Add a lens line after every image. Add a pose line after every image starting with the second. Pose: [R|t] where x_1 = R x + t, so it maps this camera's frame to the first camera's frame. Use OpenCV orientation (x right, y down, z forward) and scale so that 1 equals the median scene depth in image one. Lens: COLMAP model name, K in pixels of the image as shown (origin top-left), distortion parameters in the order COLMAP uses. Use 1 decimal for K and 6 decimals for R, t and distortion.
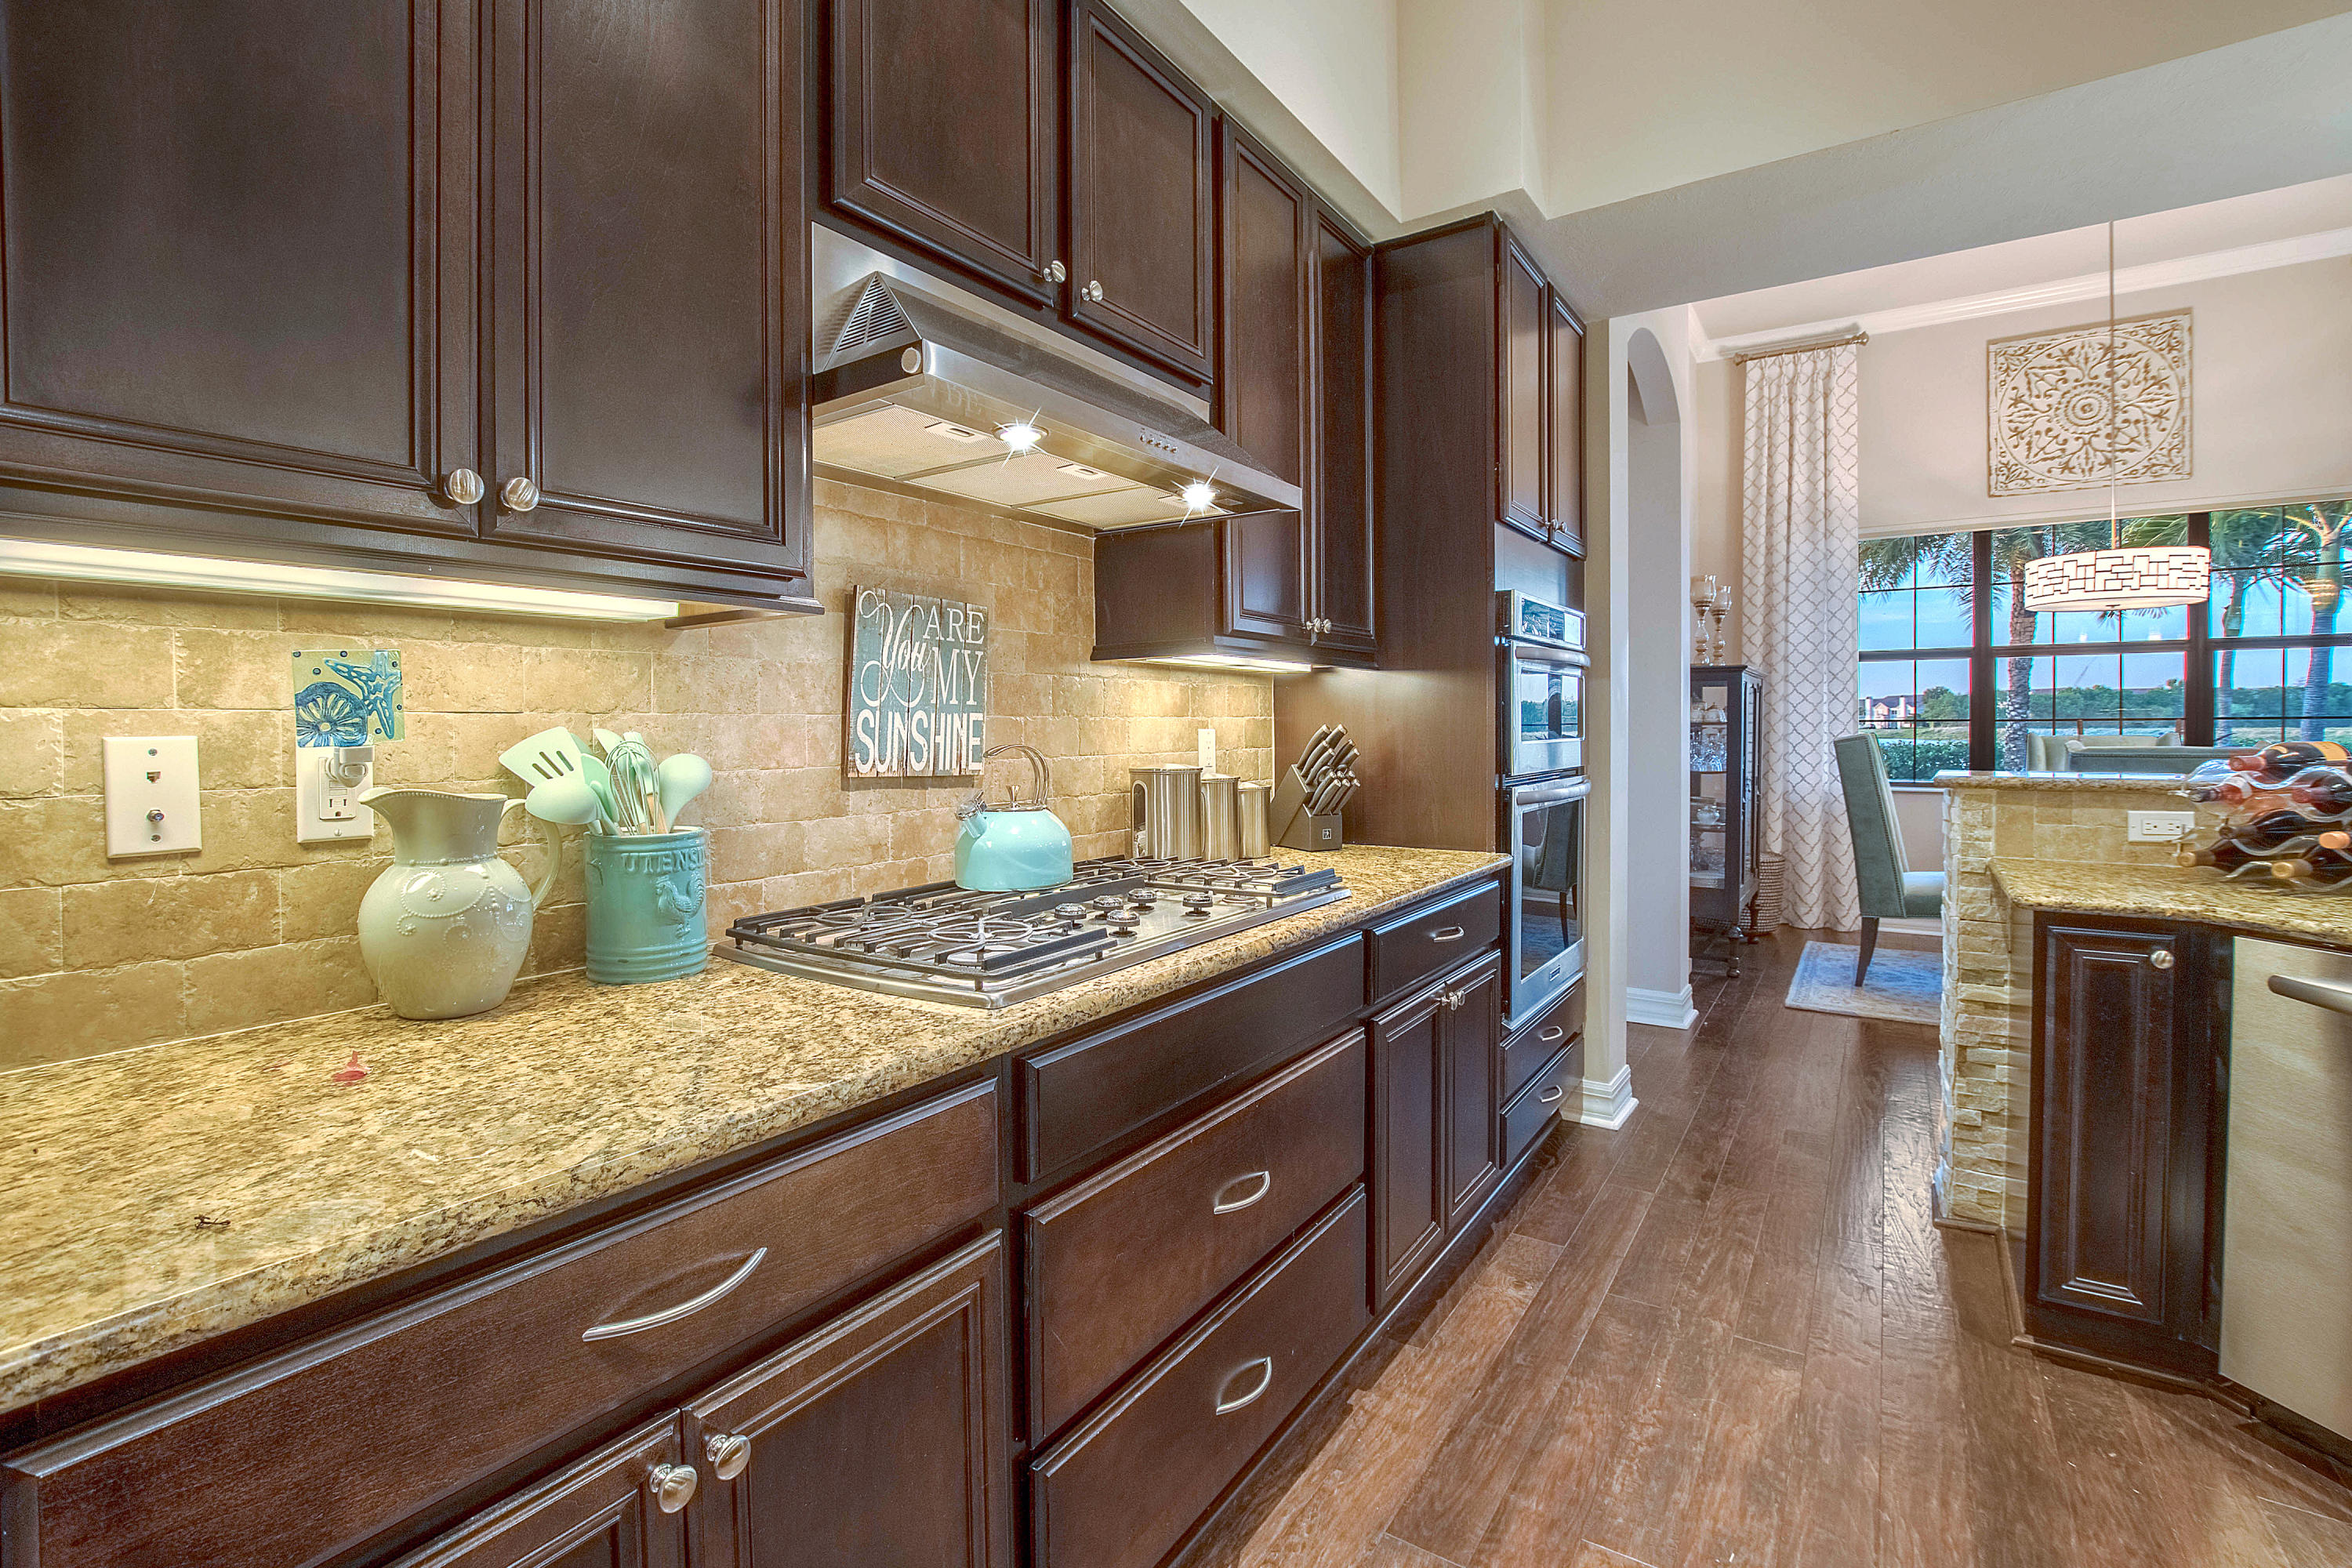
lens RADIAL K [[1060.6, 0, 1176.2], [0, 1060.6, 741.4], [0, 0, 1]] dist [-0.028763, 0.001705]
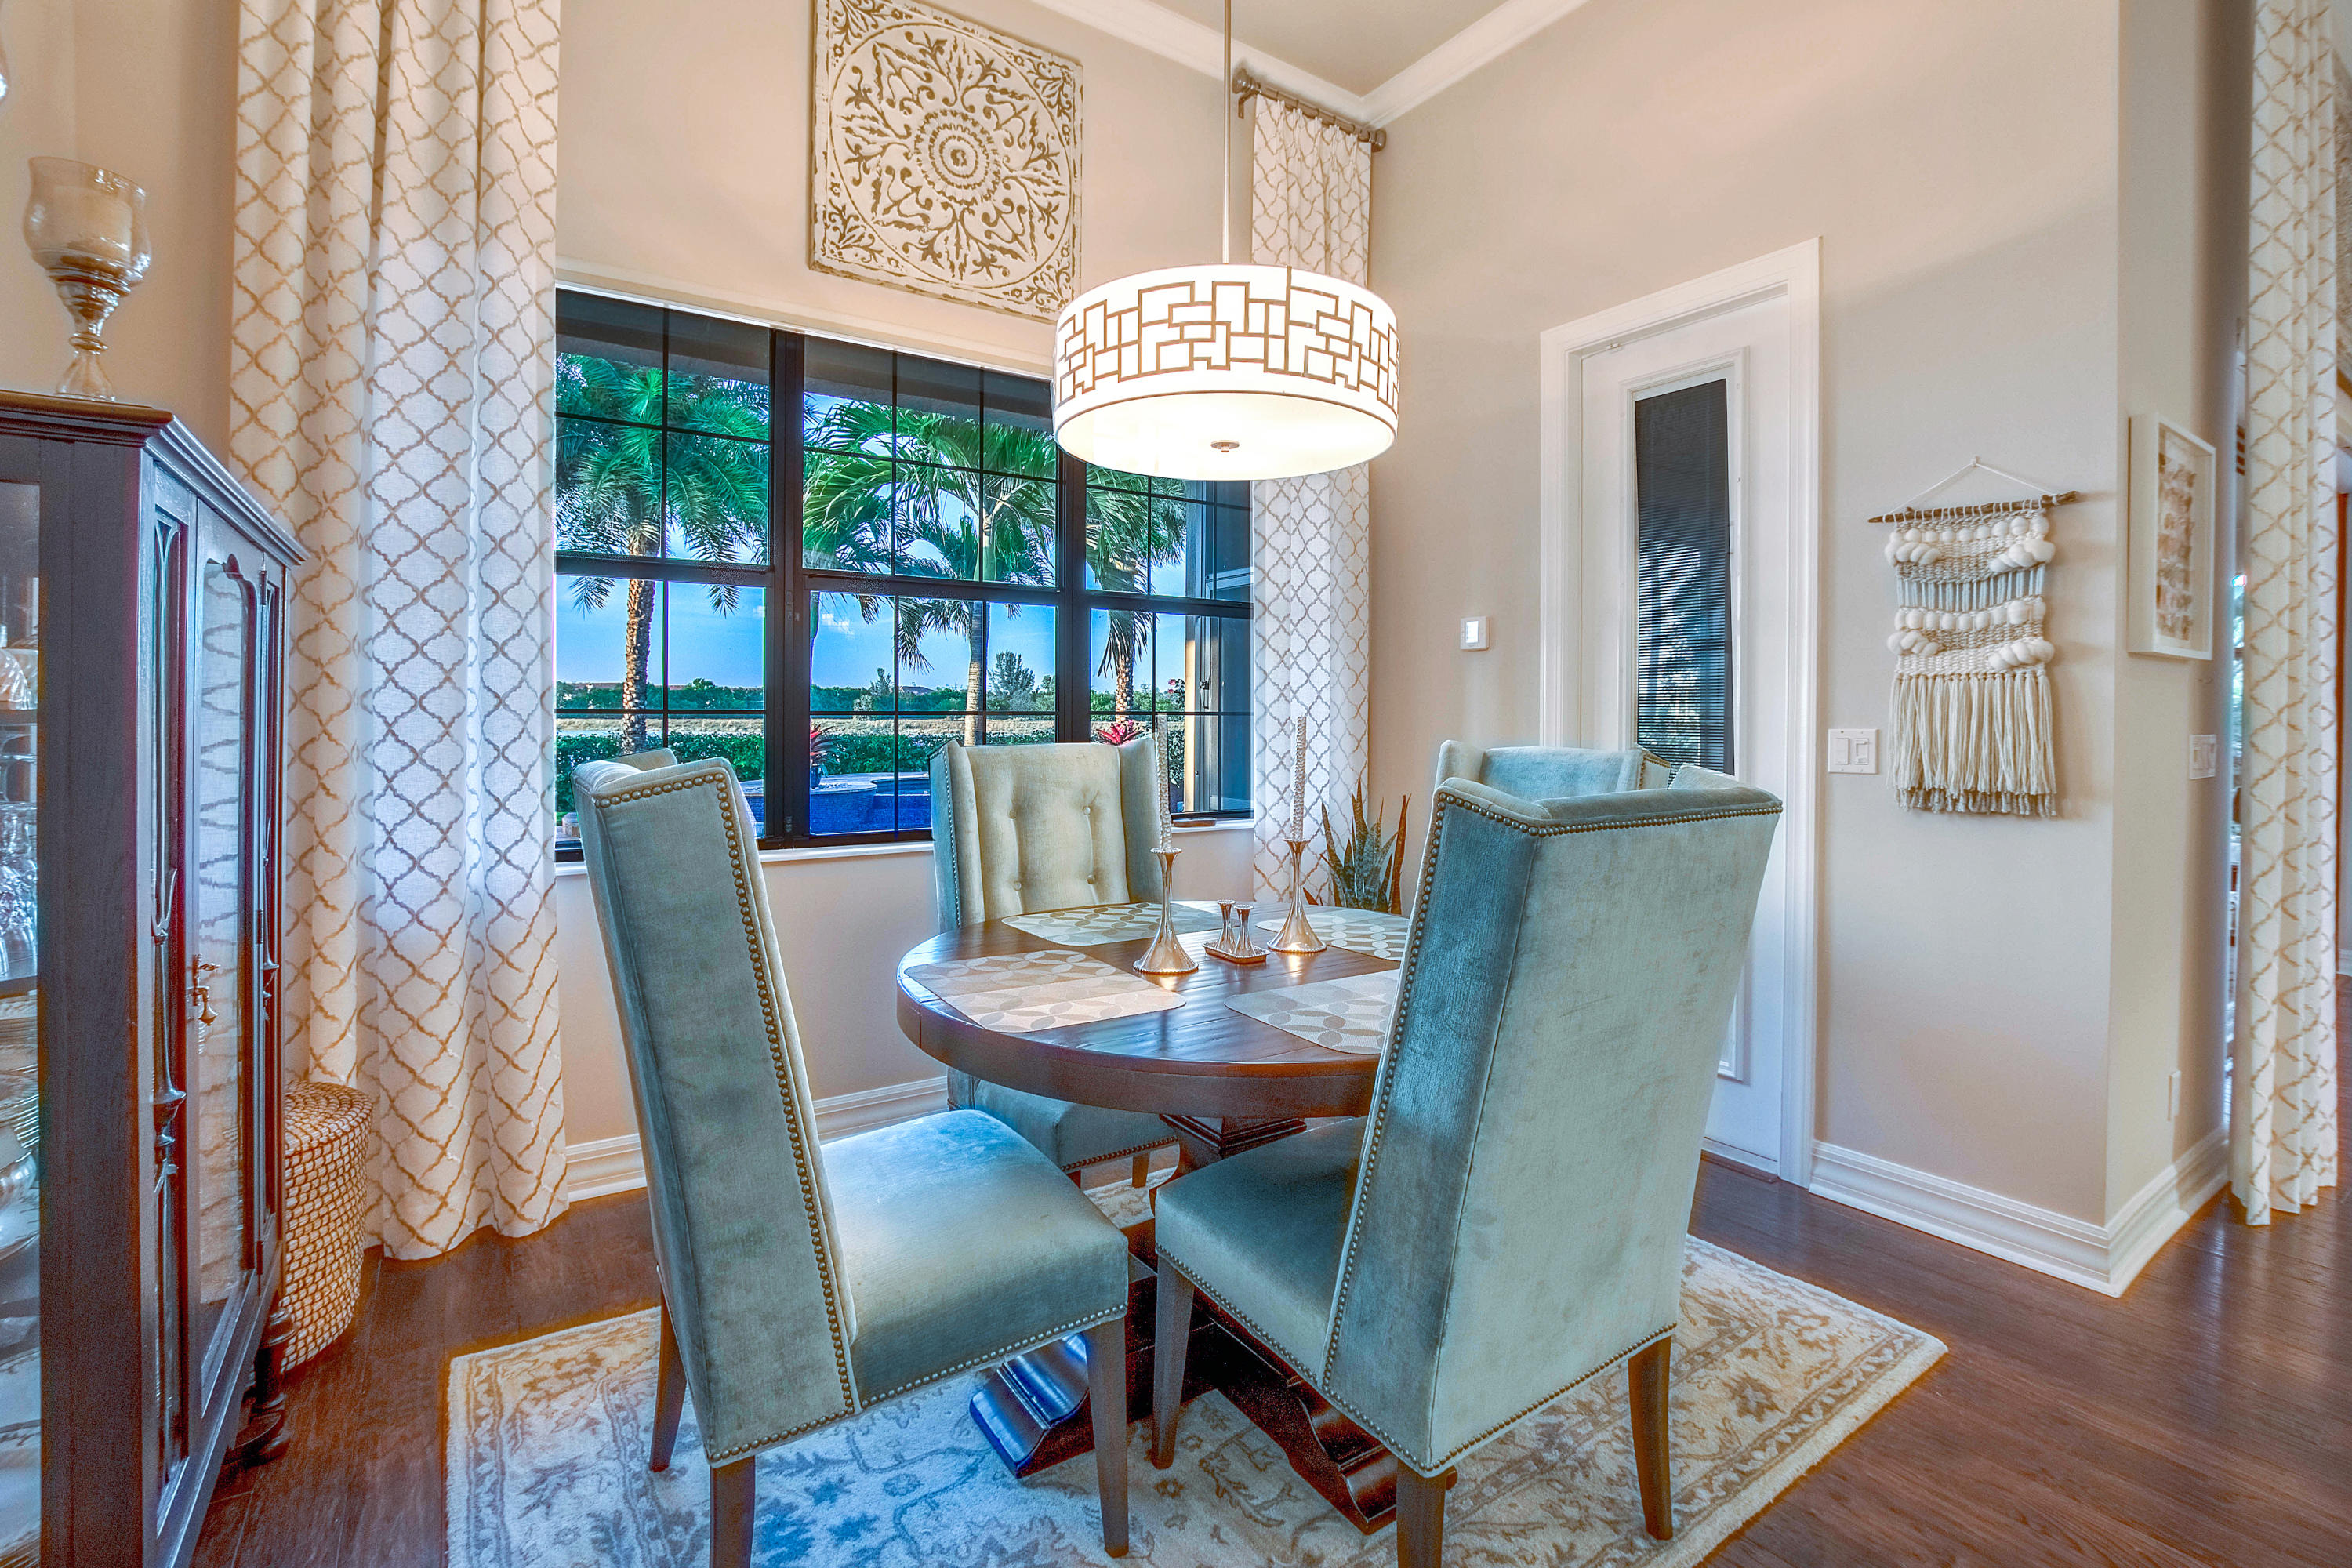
lens RADIAL K [[1060.6, 0, 1169.1], [0, 1060.6, 725.9], [0, 0, 1]] dist [-0.028763, 0.001705]
pose [[0.368971, -0.002282, 0.929438, 0.446291], [0.006286, 0.999980, -0.000041, -0.014883], [-0.929420, 0.005858, 0.368978, 0.780285]]
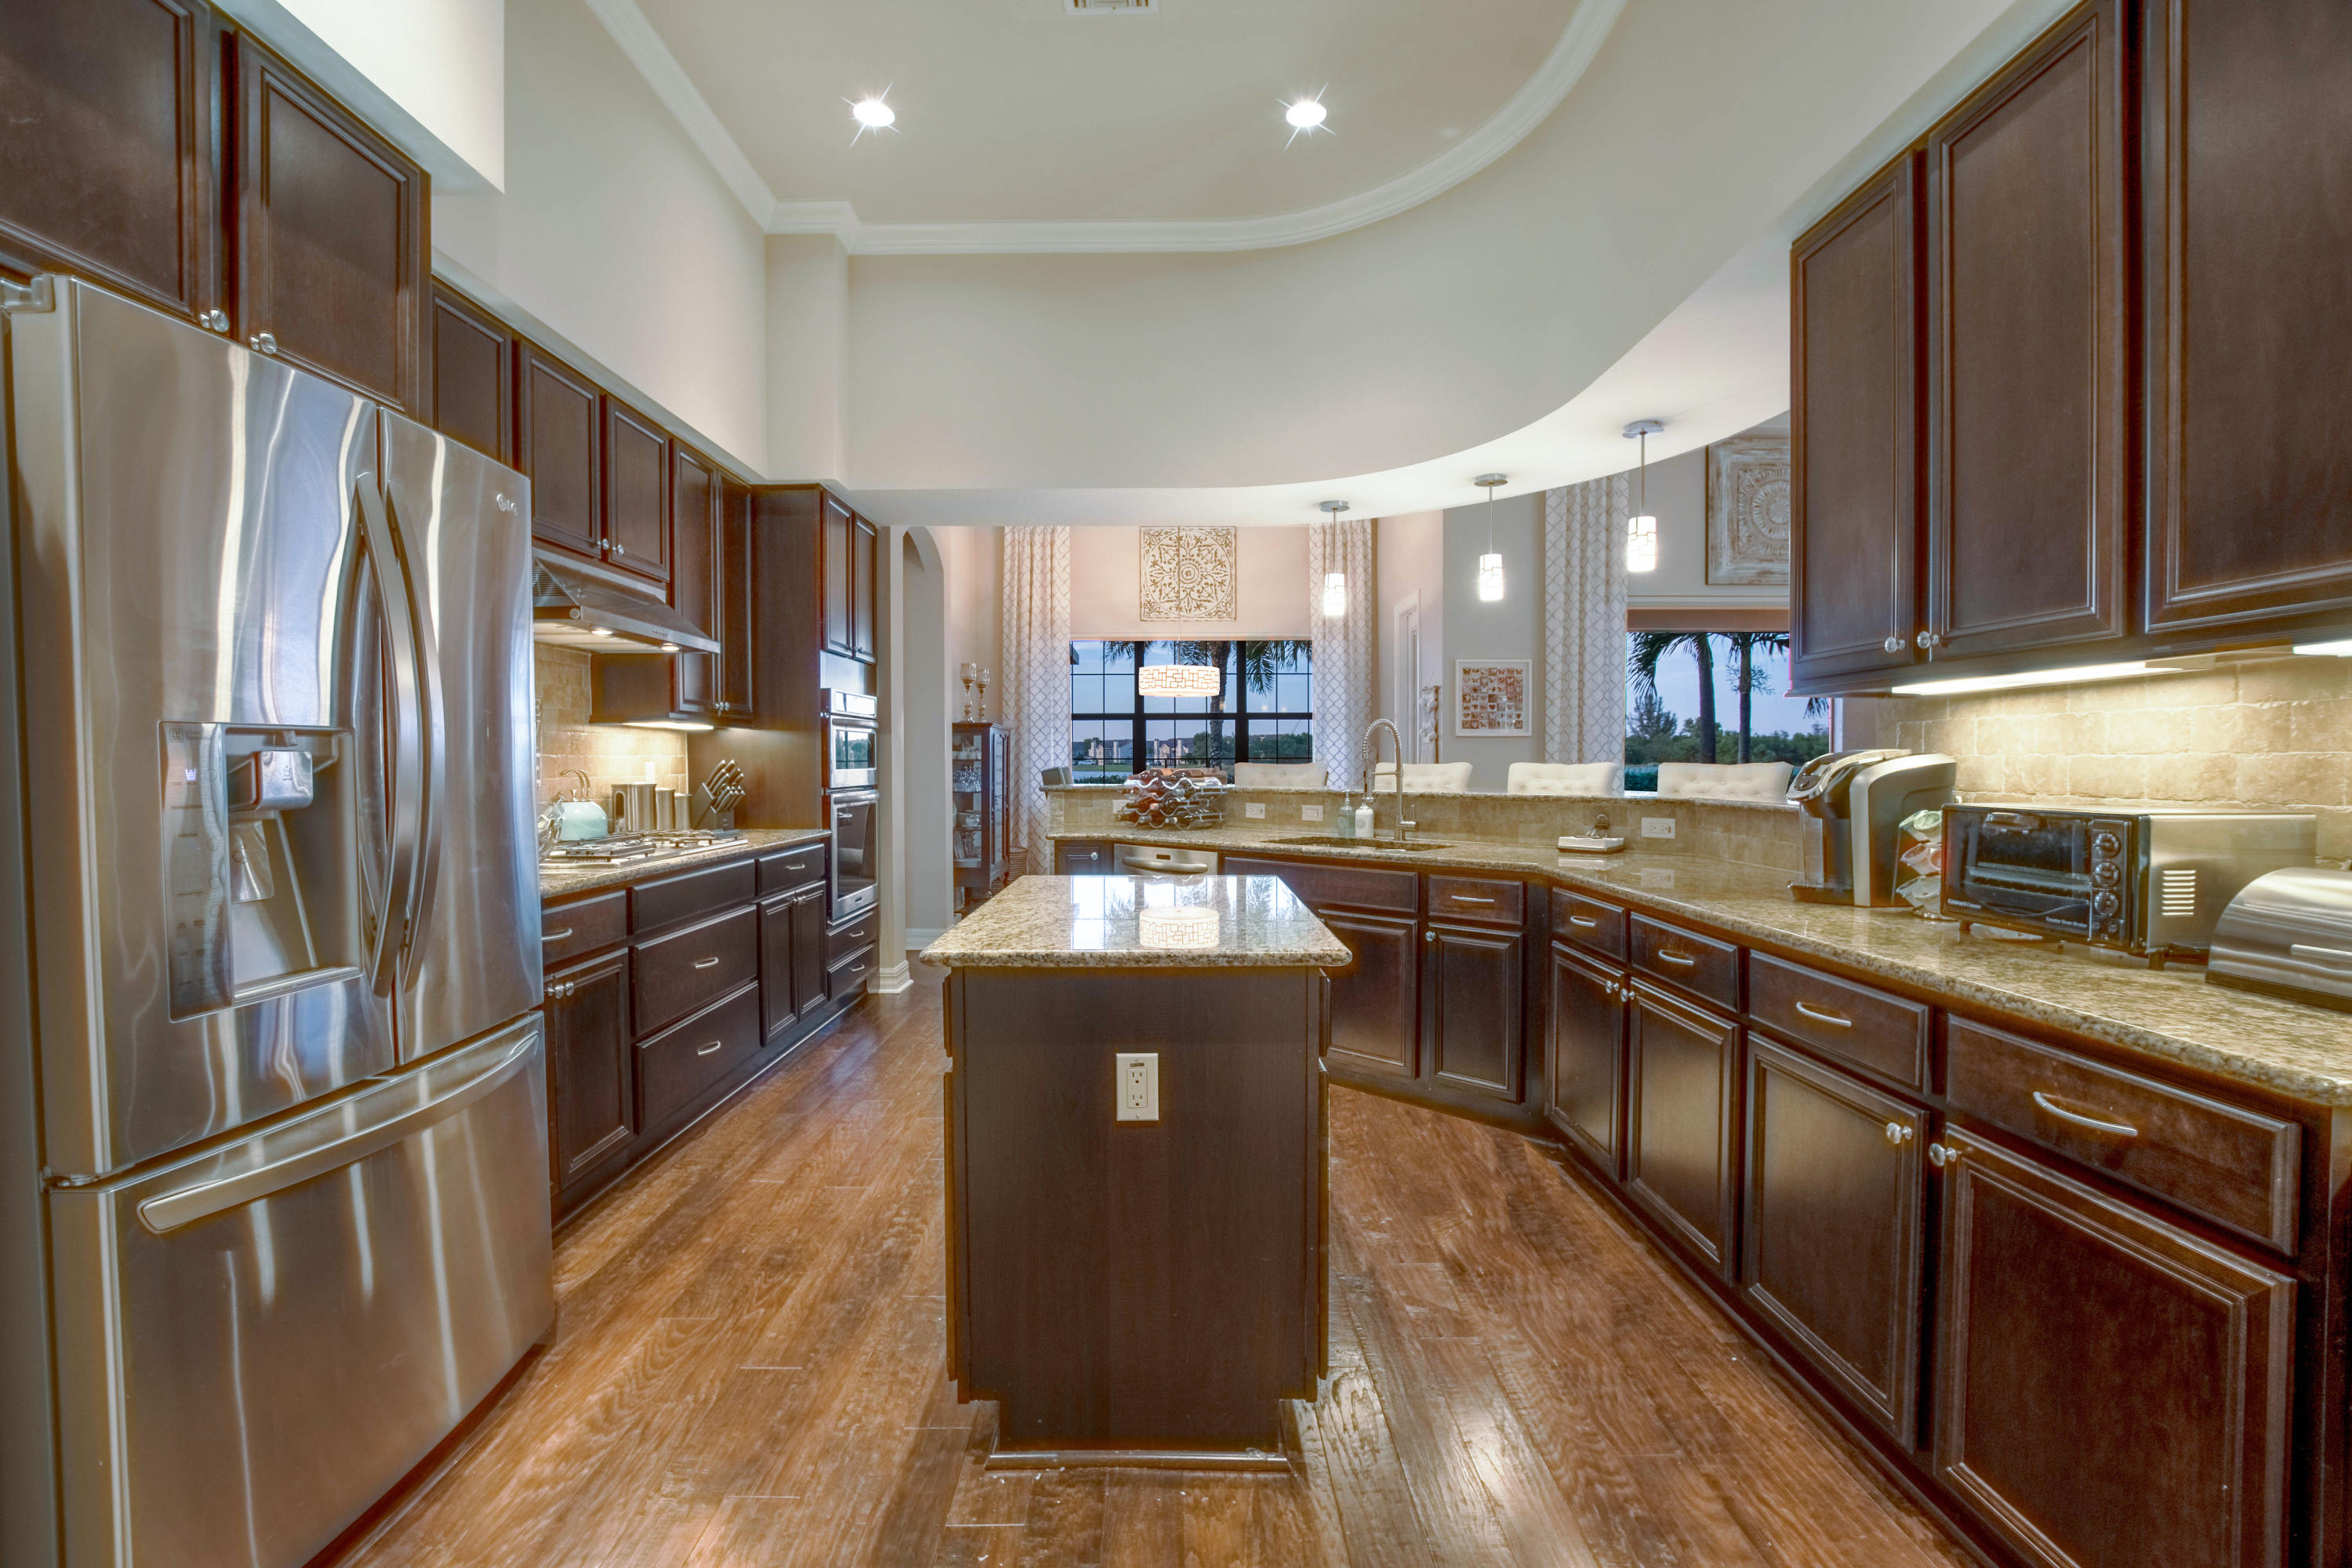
lens RADIAL K [[1060.6, 0, 1179.5], [0, 1060.6, 792.2], [0, 0, 1]] dist [-0.028763, 0.001705]
pose [[0.825887, -0.012955, 0.563687, -0.120378], [0.005369, 0.999871, 0.015113, 0.008158], [-0.563810, -0.009456, 0.825850, -0.472777]]
